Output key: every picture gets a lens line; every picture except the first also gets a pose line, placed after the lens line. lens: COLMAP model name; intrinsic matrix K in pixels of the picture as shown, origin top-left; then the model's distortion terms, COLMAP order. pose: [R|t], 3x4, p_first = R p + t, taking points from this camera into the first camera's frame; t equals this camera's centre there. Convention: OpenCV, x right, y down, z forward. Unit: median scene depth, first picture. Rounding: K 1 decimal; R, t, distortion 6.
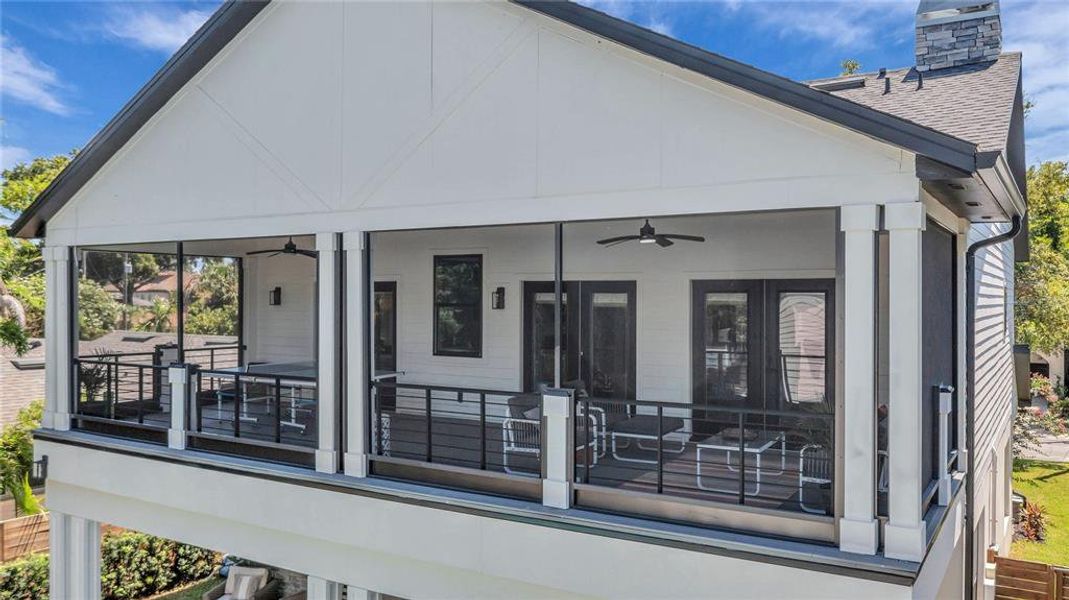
lens RADIAL K [[850.8, 0, 531.8], [0, 850.8, 295.4], [0, 0, 1]] dist [-0.000912, -0.006348]
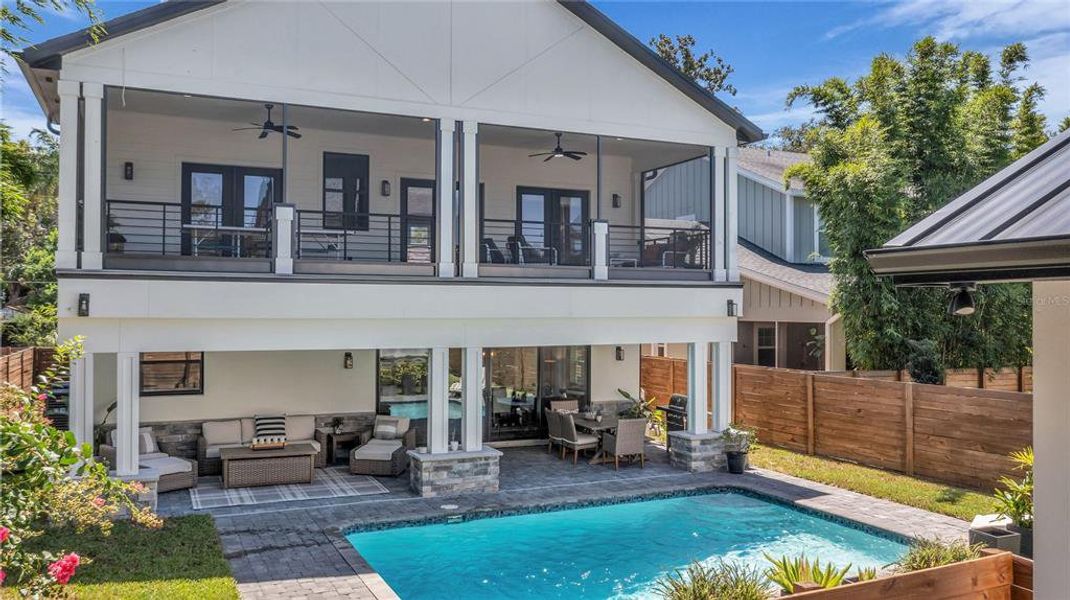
lens RADIAL K [[851.6, 0, 534.1], [0, 851.6, 300.6], [0, 0, 1]] dist [-0.000912, -0.006348]
pose [[0.552505, 0.005356, 0.833492, -1.428344], [-0.006250, 0.999978, -0.002283, 0.253488], [-0.833486, -0.003948, 0.552526, 0.031345]]
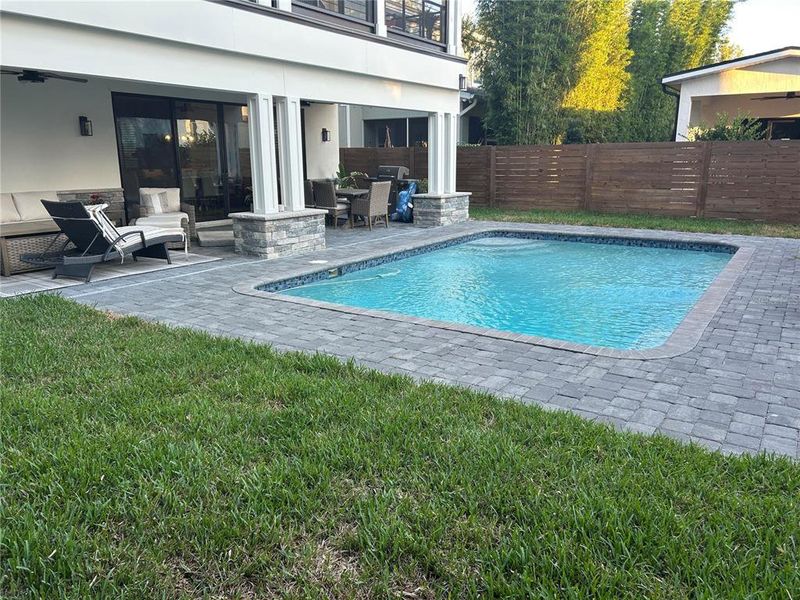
lens RADIAL K [[611.1, 0, 402.6], [0, 611.1, 300.3], [0, 0, 1]] dist [0.003810, -0.006855]
pose [[0.022399, -0.231508, 0.972575, -1.263125], [0.000742, 0.972823, 0.231550, 0.429777], [-0.999749, -0.004465, 0.021962, 0.769778]]
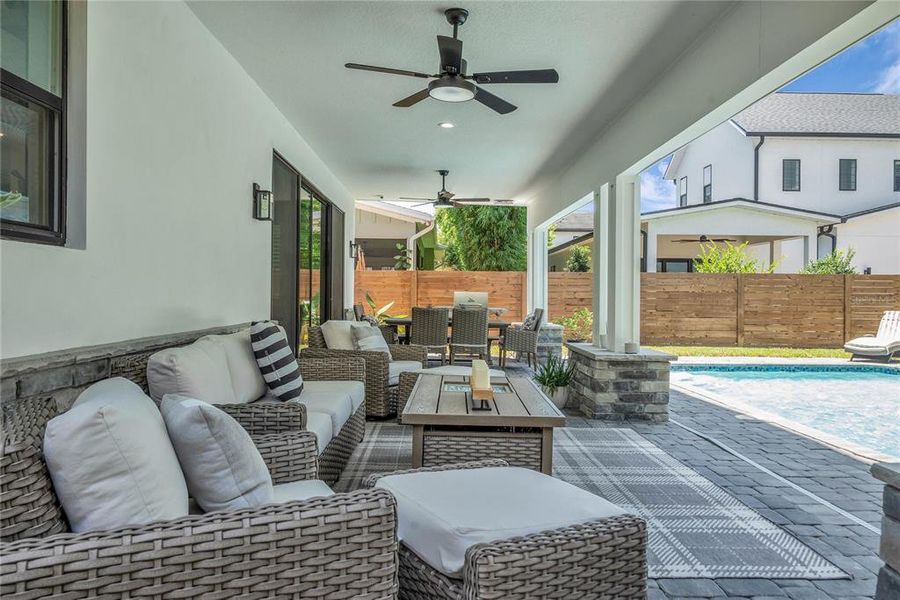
lens RADIAL K [[621.5, 0, 449.0], [0, 621.5, 298.8], [0, 0, 1]] dist [0.001551, 0.000127]
pose [[-0.536711, -0.010484, 0.843701, -0.687120], [-0.015300, 0.999879, 0.002691, 0.471079], [-0.843628, -0.011465, -0.536806, 1.559971]]
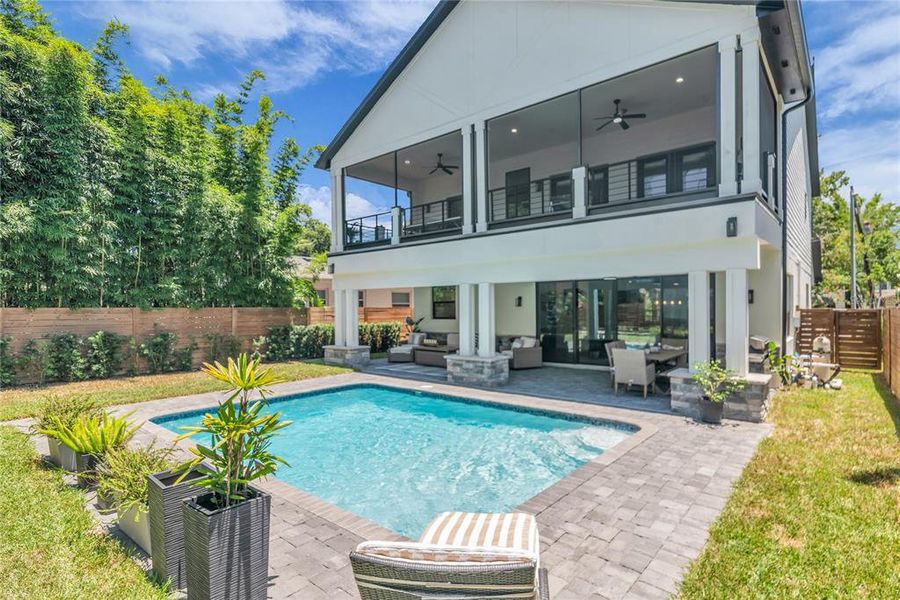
lens RADIAL K [[455.1, 0, 467.9], [0, 455.1, 312.7], [0, 0, 1]] dist [-0.001952, -0.000656]
pose [[0.990637, -0.010268, -0.136138, -0.083122], [0.012348, 0.999819, 0.014448, 0.394054], [0.135965, -0.015993, 0.990585, -0.171486]]
